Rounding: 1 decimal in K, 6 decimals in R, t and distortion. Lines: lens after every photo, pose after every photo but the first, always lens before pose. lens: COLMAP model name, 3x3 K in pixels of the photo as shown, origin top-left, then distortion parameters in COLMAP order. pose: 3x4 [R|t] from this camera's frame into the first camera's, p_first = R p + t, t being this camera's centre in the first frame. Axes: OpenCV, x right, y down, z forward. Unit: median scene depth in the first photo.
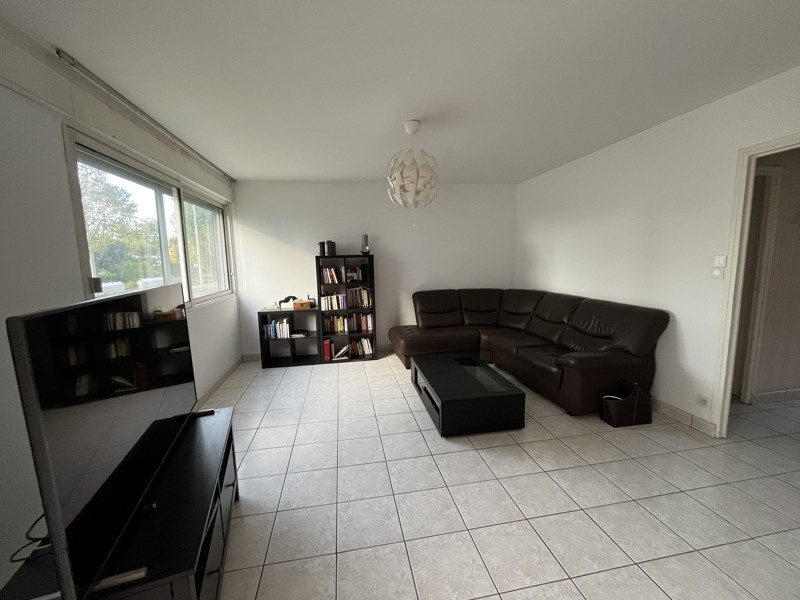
lens RADIAL K [[327.3, 0, 399.2], [0, 327.3, 299.4], [0, 0, 1]] dist [-0.000182, -0.000085]
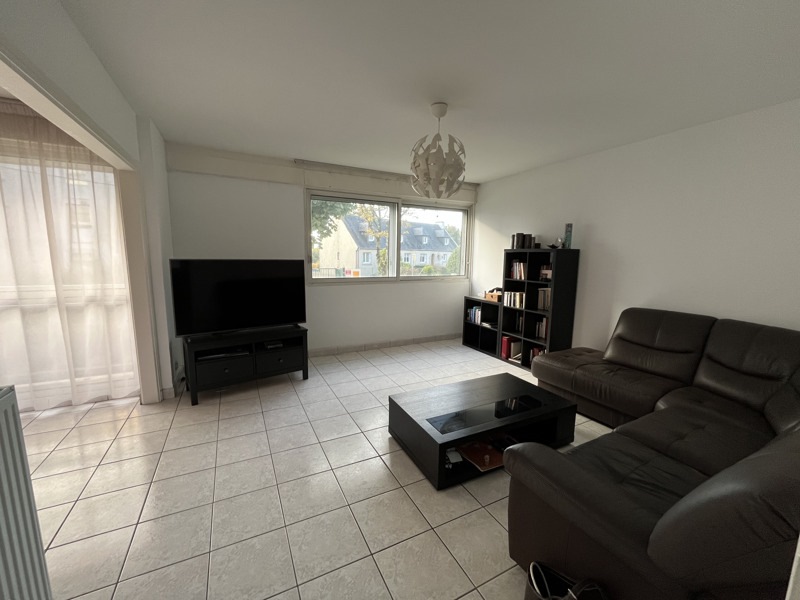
lens RADIAL K [[327.3, 0, 400.1], [0, 327.3, 301.8], [0, 0, 1]] dist [-0.000182, -0.000085]
pose [[0.290868, 0.165968, -0.942258, 0.592215], [-0.144526, 0.981160, 0.128206, -0.057229], [0.945784, 0.098889, 0.309375, 0.402748]]
